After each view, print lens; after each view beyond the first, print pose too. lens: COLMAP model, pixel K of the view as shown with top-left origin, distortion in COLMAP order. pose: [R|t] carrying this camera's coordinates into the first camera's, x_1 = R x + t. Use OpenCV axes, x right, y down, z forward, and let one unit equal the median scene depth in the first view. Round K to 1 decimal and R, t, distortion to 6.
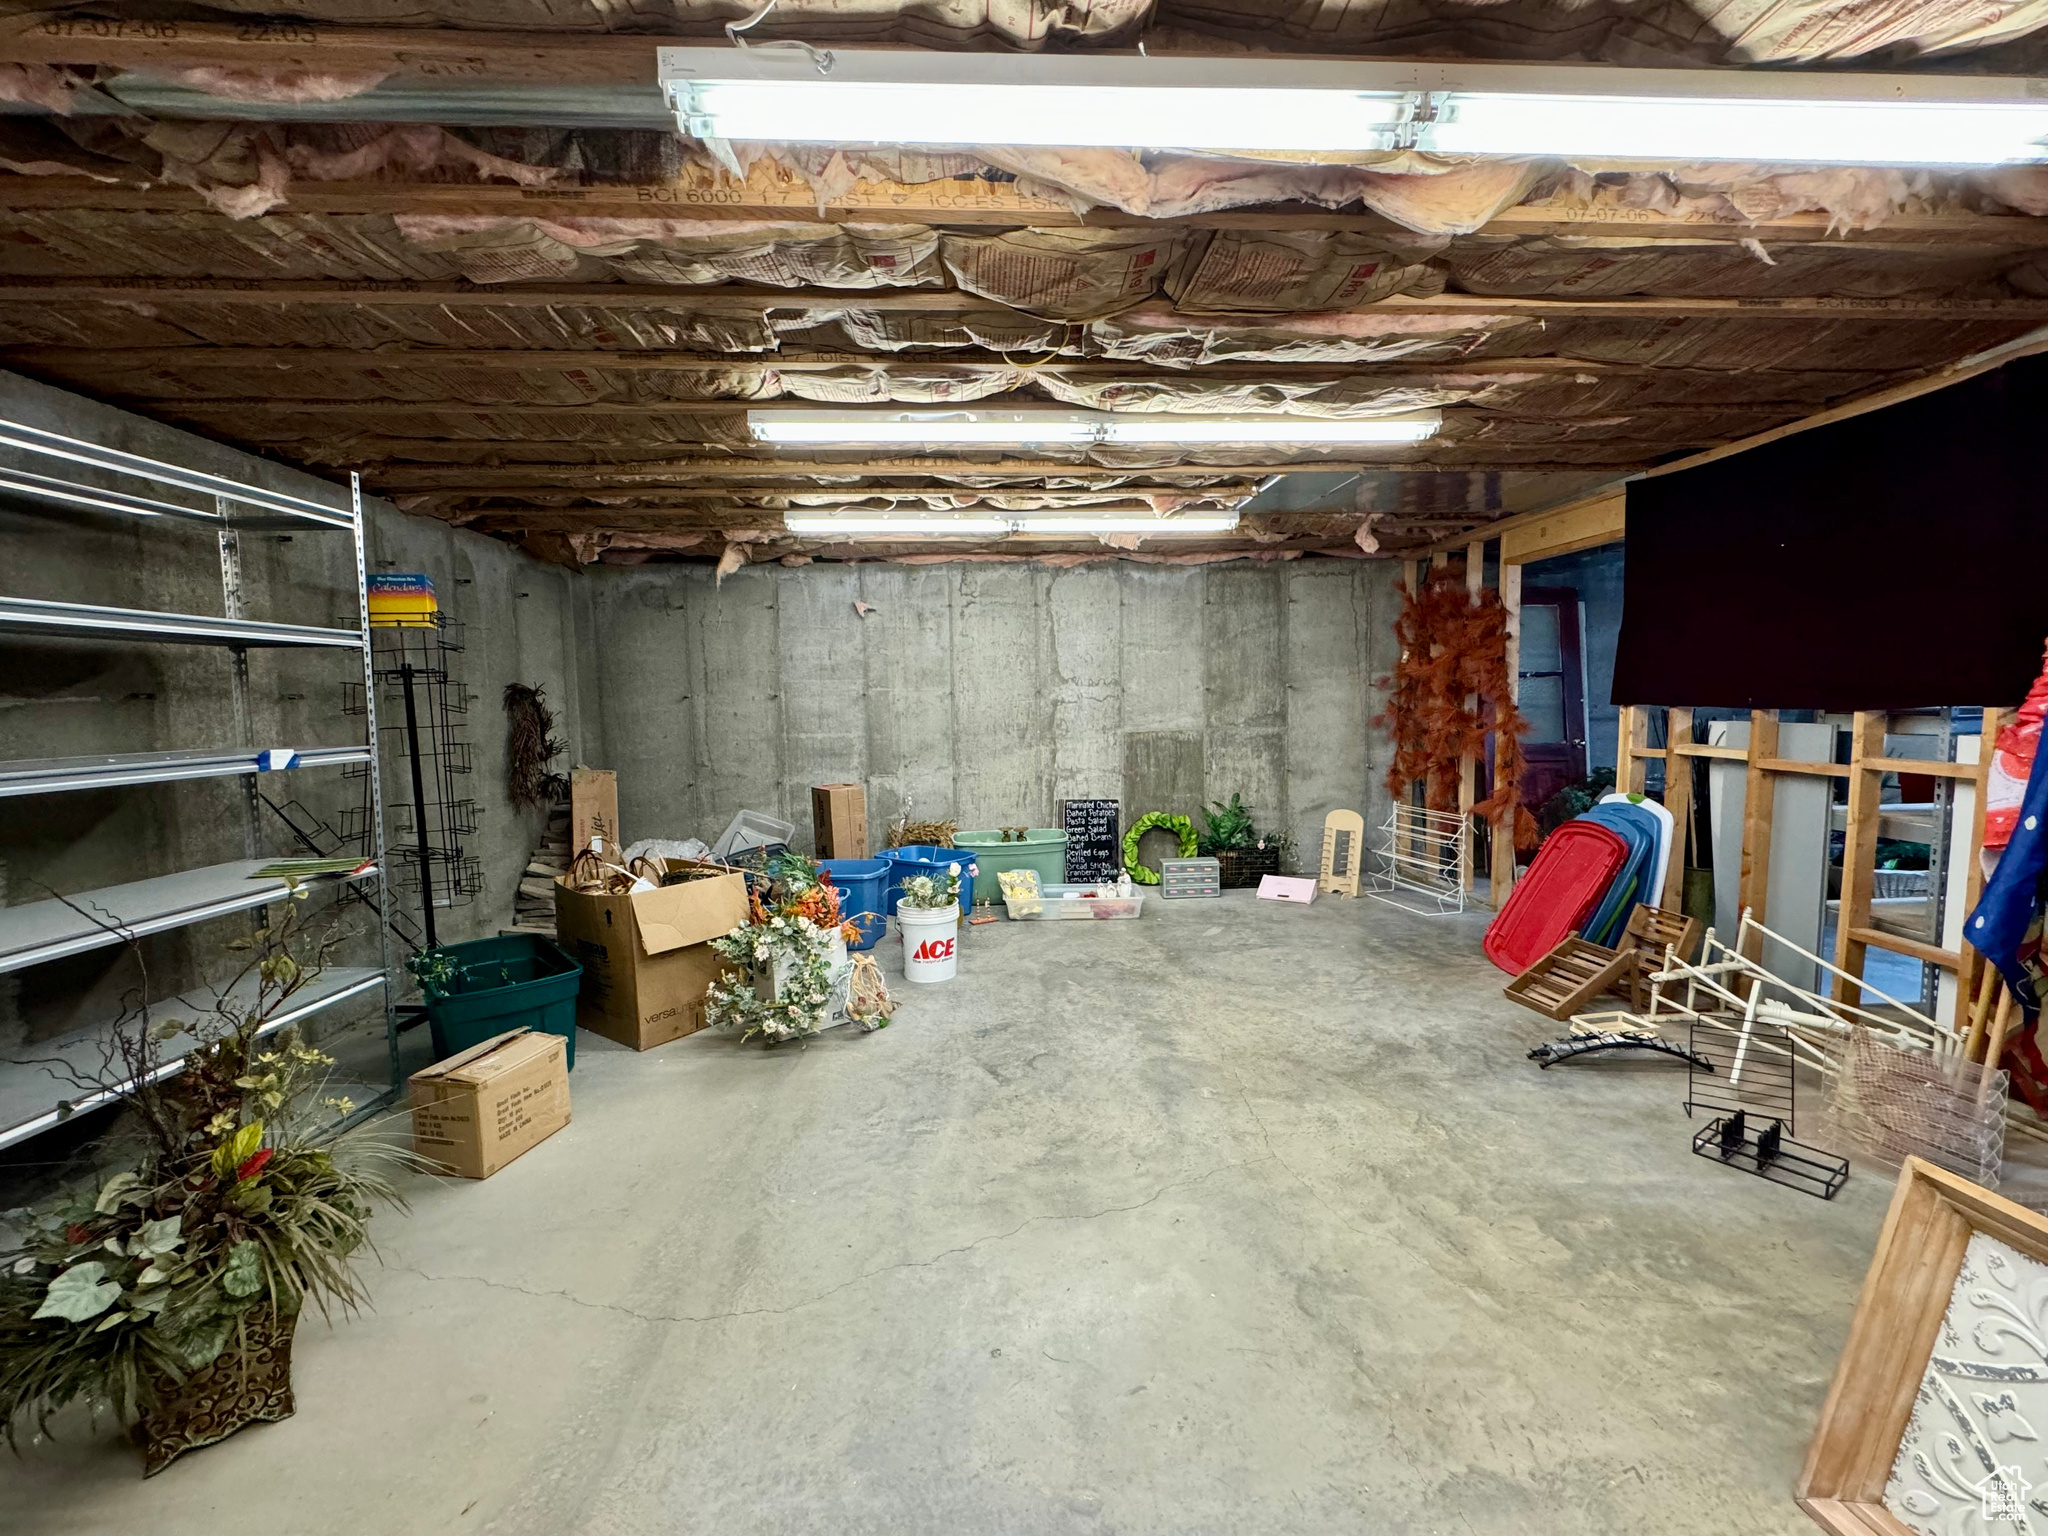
lens RADIAL K [[830.1, 0, 1038.2], [0, 830.1, 774.2], [0, 0, 1]] dist [0.001770, 0.000196]
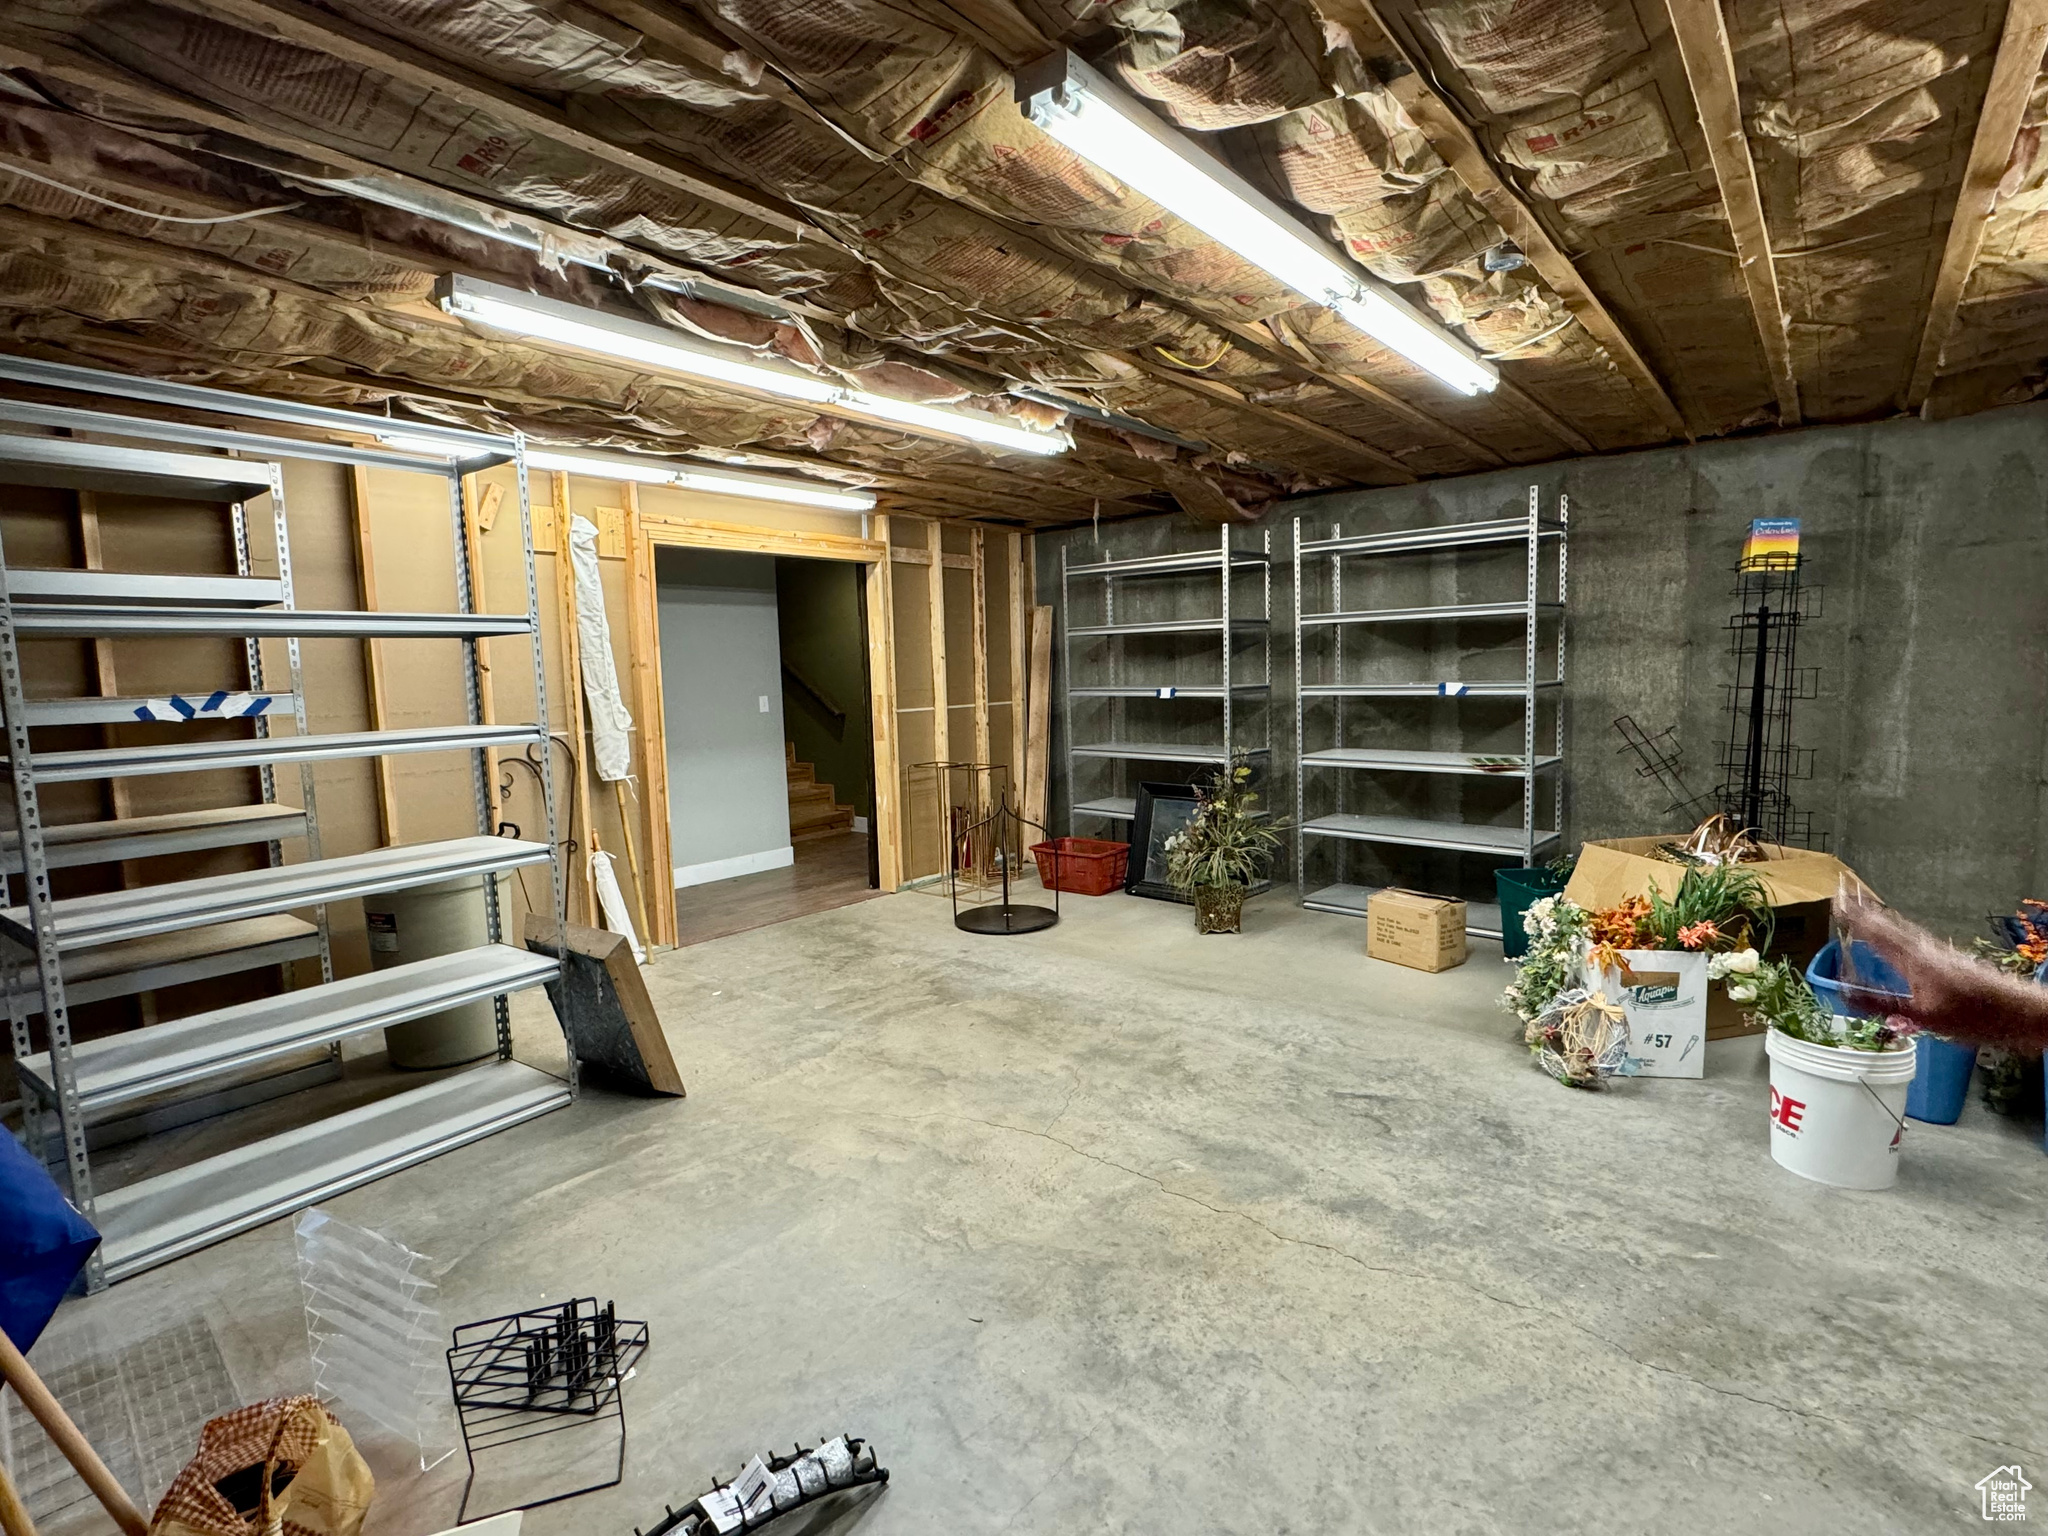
lens RADIAL K [[996.0, 0, 1029.3], [0, 996.0, 764.9], [0, 0, 1]] dist [-0.002752, -0.000109]
pose [[-0.675657, 0.107240, -0.729375, 1.031950], [-0.028511, 0.984822, 0.171210, -0.169099], [0.736665, 0.136474, -0.662344, 1.578786]]
